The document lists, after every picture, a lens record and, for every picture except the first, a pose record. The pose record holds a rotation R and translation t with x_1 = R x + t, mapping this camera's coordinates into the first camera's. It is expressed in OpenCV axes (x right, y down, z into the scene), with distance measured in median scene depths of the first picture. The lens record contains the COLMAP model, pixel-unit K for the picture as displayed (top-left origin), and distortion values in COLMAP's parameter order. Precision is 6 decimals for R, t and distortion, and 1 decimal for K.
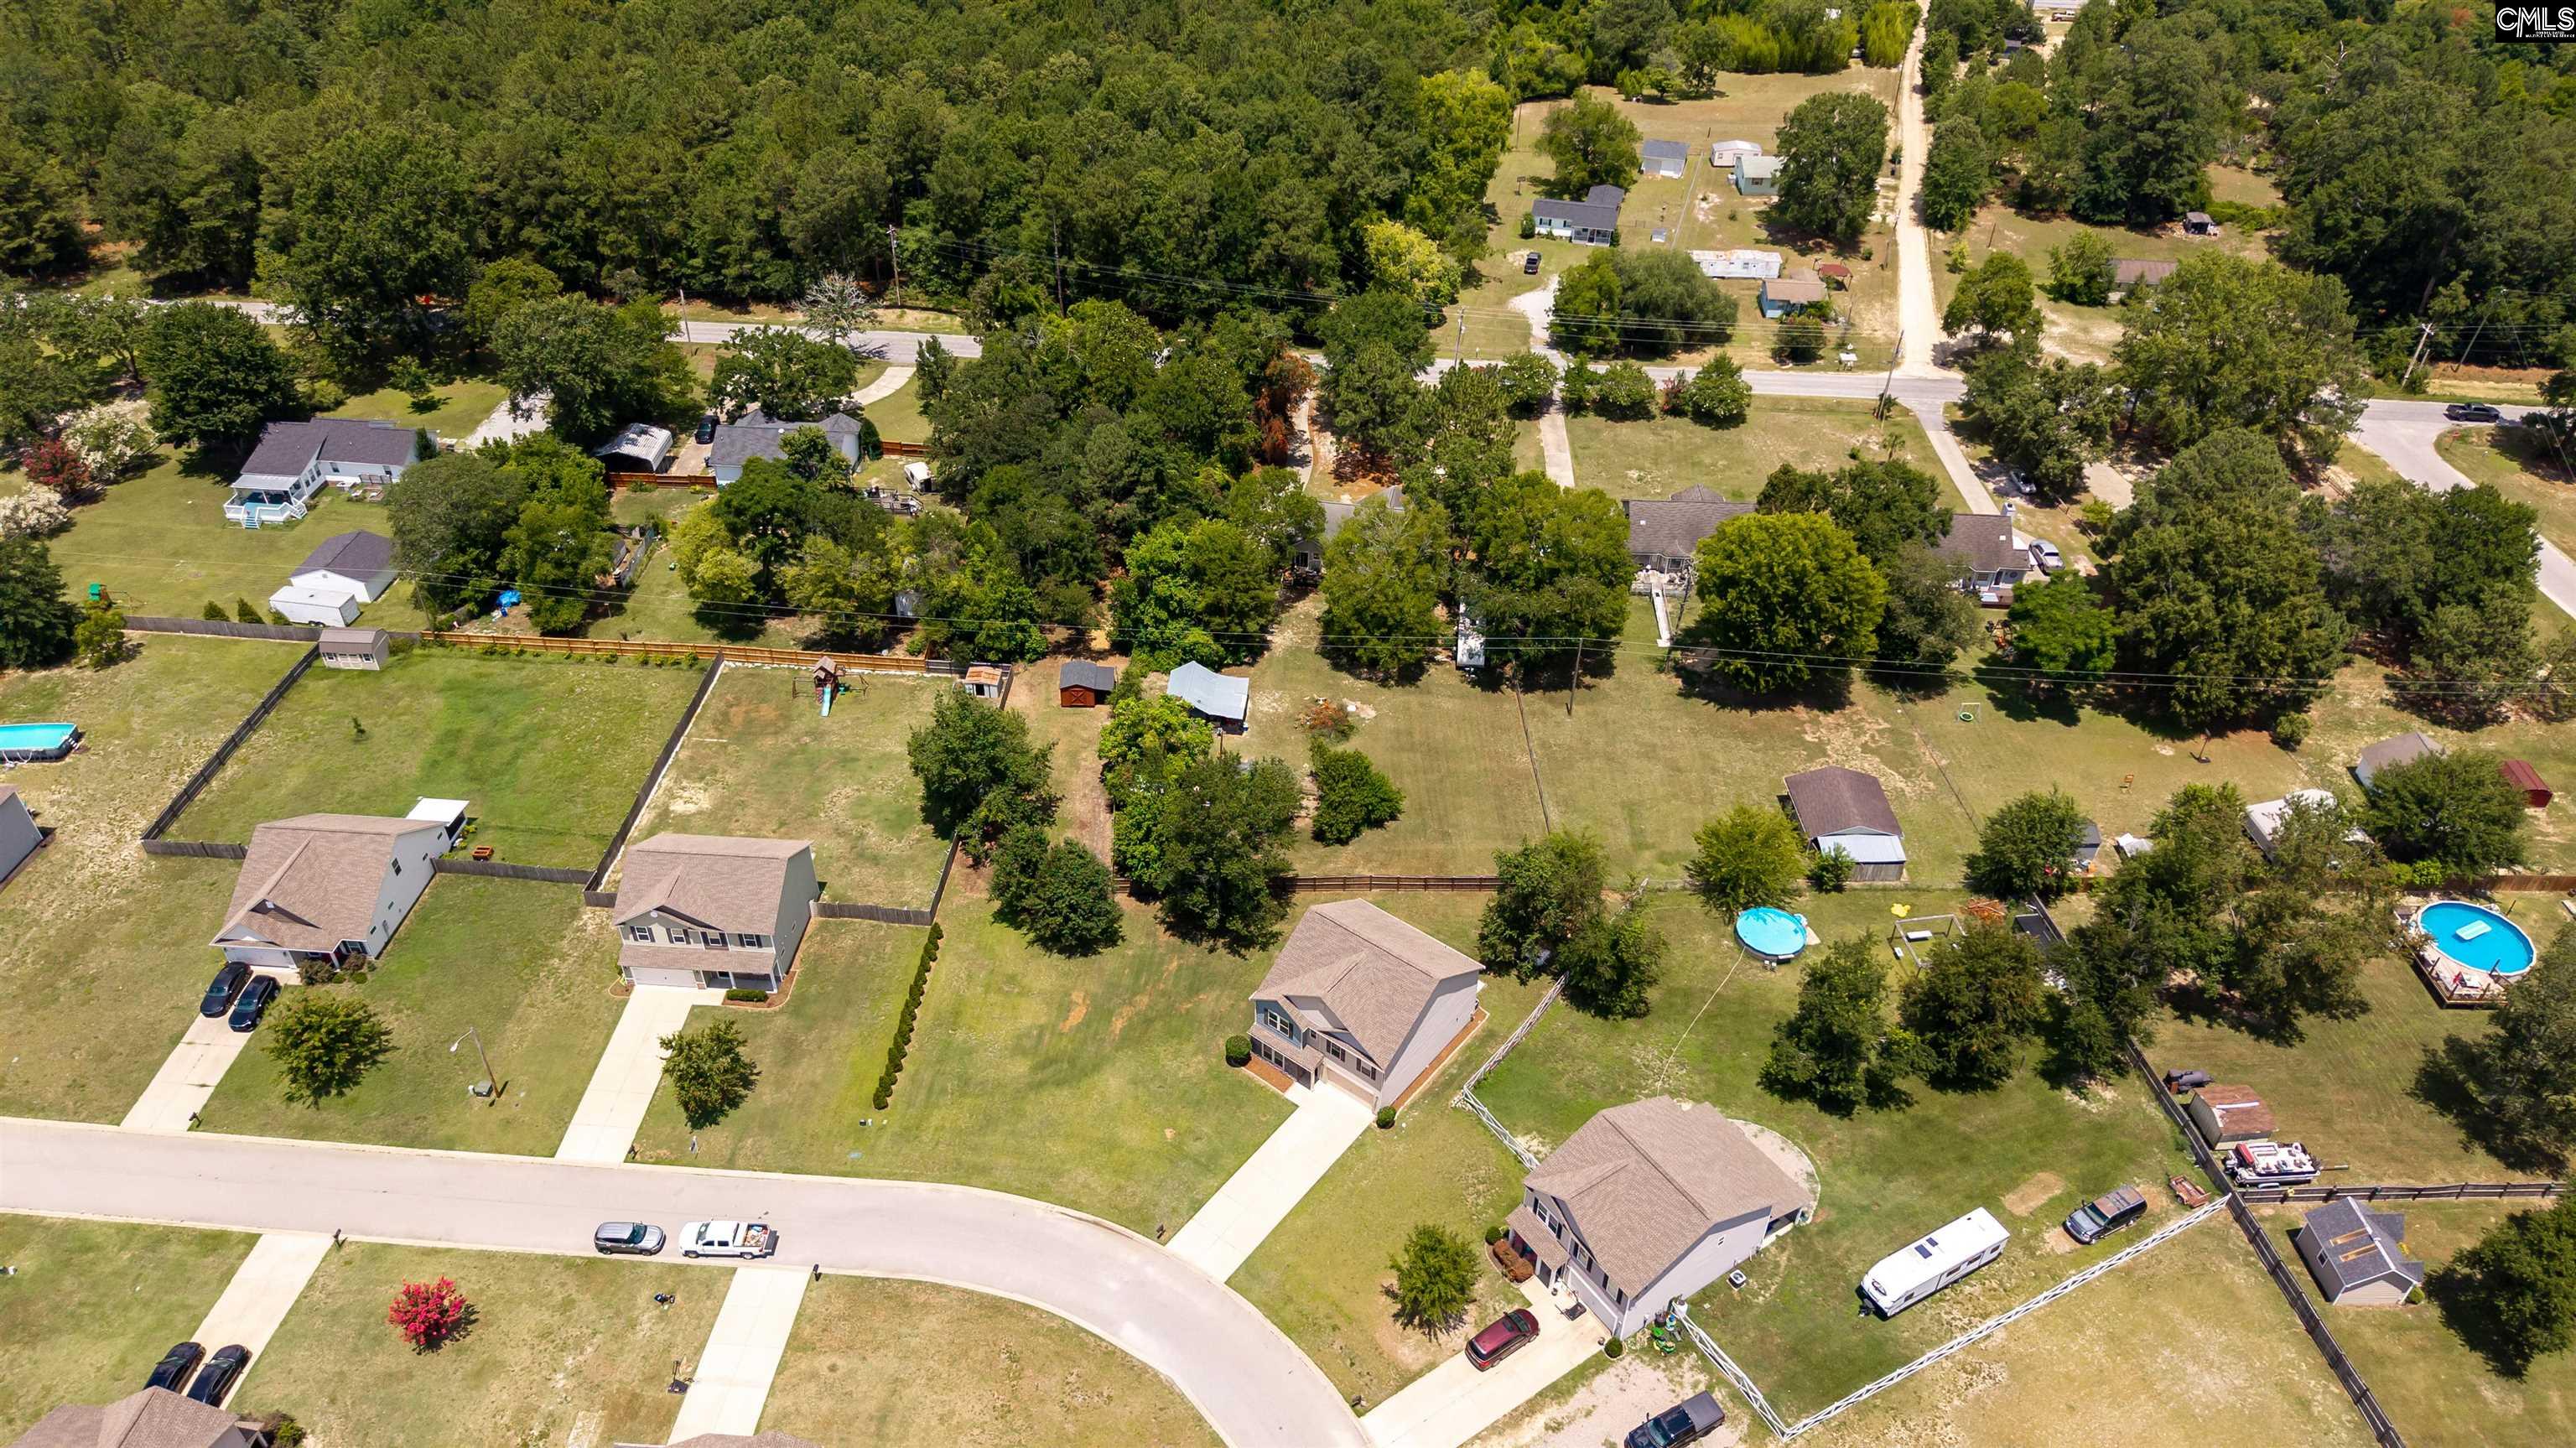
lens RADIAL K [[1714.4, 0, 1306.1], [0, 1714.4, 723.5], [0, 0, 1]] dist [0.021045, -0.015170]
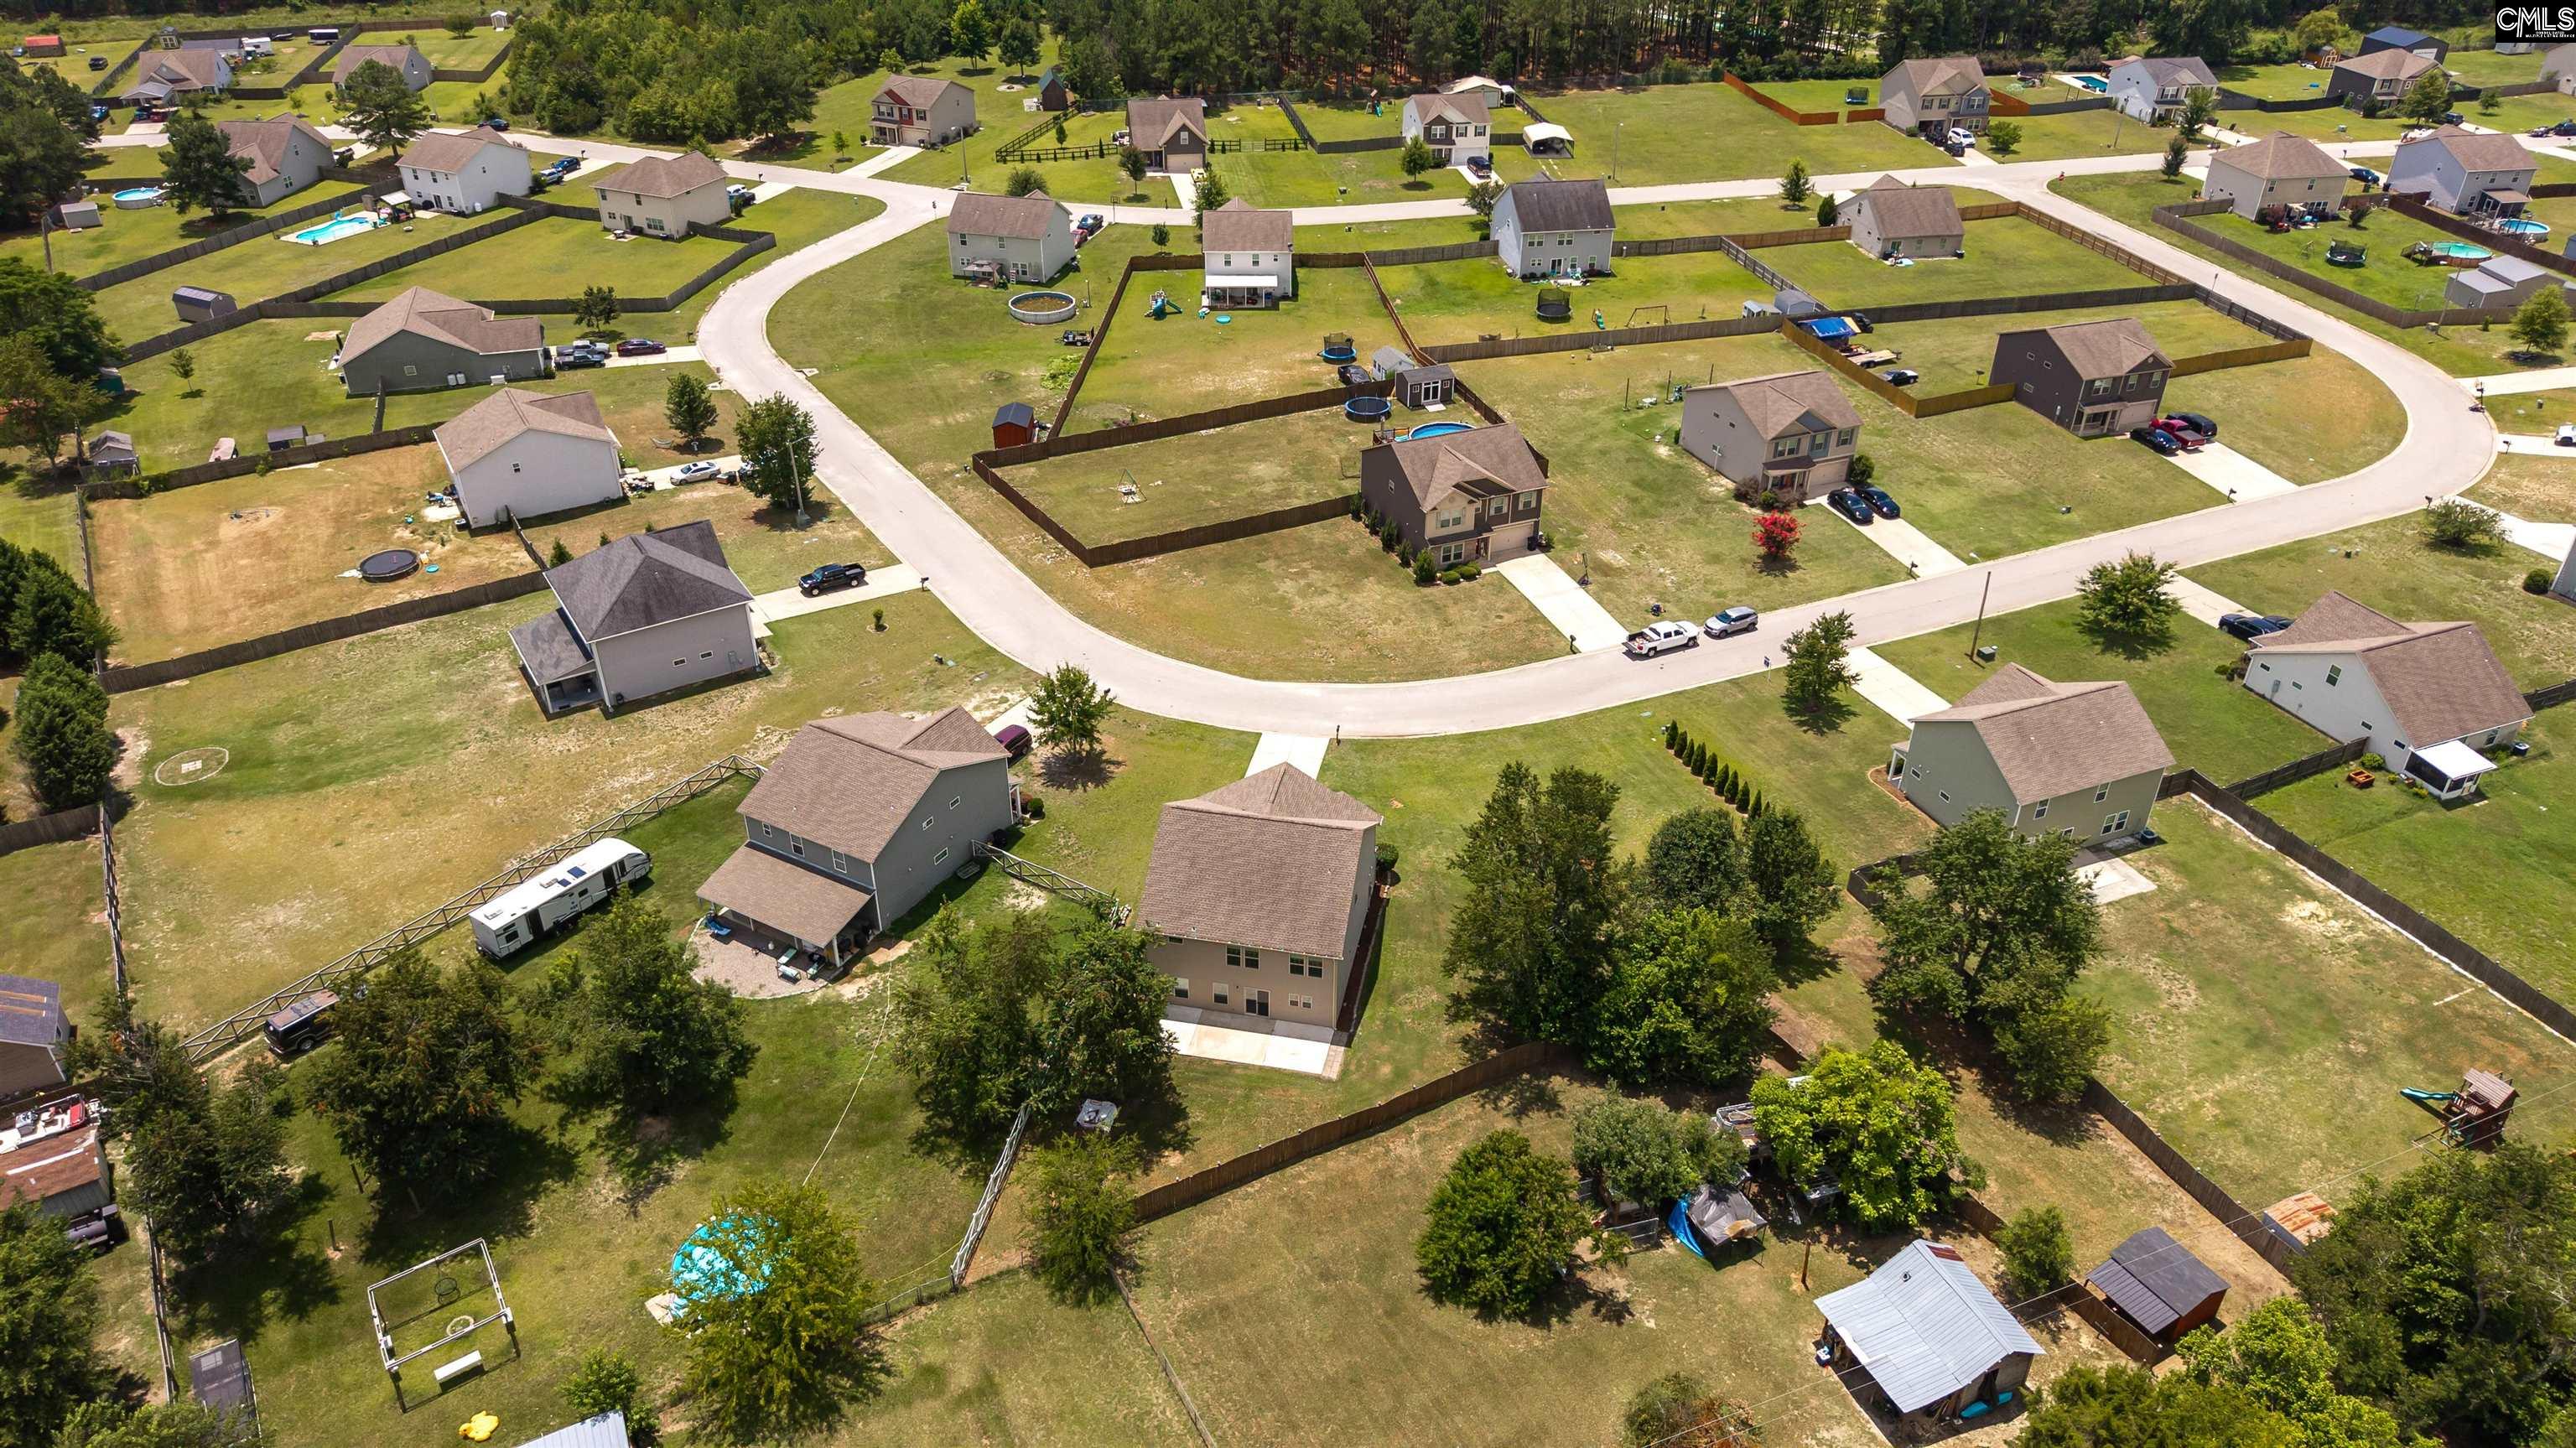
lens RADIAL K [[1714.4, 0, 1306.1], [0, 1714.4, 723.5], [0, 0, 1]] dist [0.021045, -0.015170]
pose [[-0.894821, 0.219987, -0.388460, 0.238154], [-0.290446, 0.373932, 0.880804, -0.439646], [0.339023, 0.900989, -0.270708, 0.892610]]
